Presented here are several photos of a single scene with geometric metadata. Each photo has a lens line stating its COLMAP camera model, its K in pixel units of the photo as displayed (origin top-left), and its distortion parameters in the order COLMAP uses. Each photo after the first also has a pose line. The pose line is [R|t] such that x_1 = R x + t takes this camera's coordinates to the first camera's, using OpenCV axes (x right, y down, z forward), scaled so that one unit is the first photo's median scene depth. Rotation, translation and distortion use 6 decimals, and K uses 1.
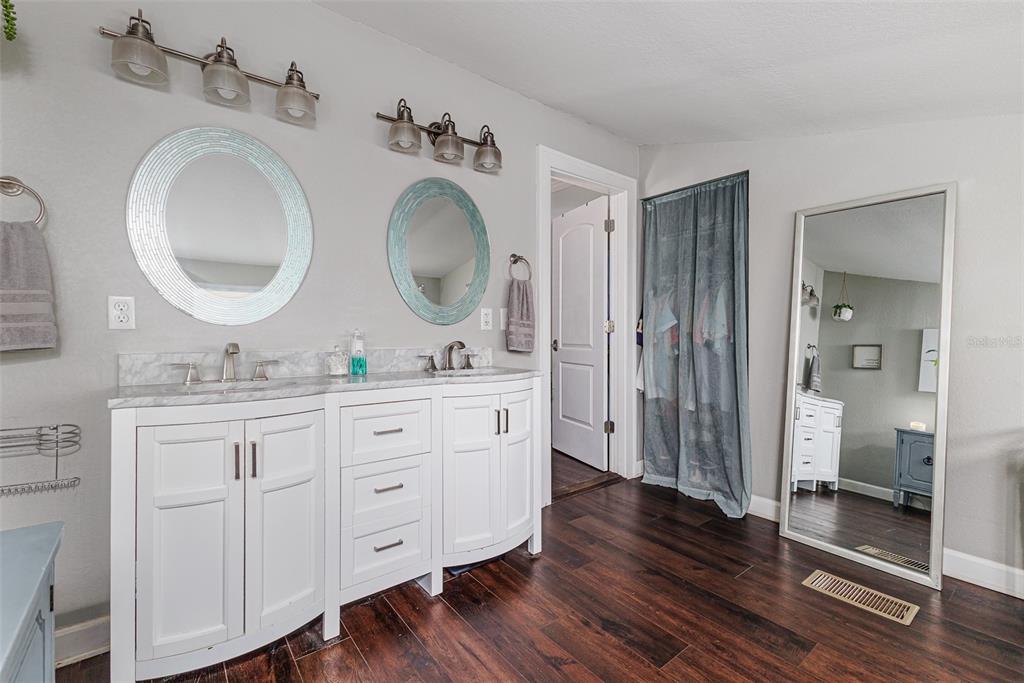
lens RADIAL K [[449.5, 0, 514.4], [0, 449.5, 337.1], [0, 0, 1]] dist [0.010713, -0.000483]
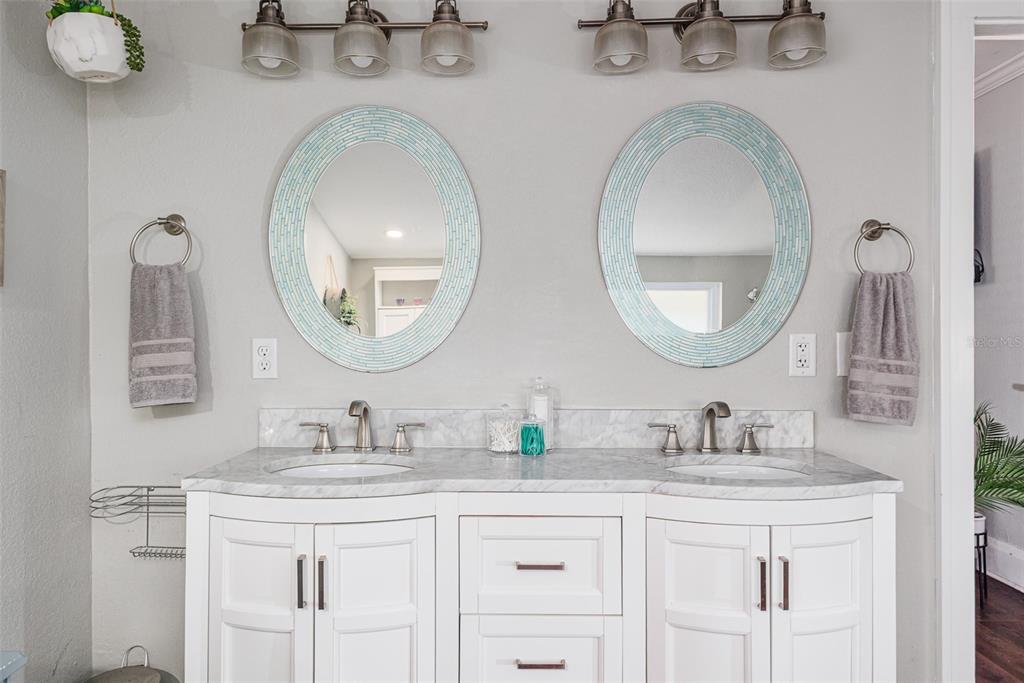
lens RADIAL K [[636.8, 0, 512.6], [0, 636.8, 345.8], [0, 0, 1]] dist [0.004382, 0.000021]
pose [[0.778483, 0.005378, -0.627643, 0.167163], [-0.005154, 0.999984, 0.002177, -0.061389], [0.627645, 0.001540, 0.778498, 0.278545]]
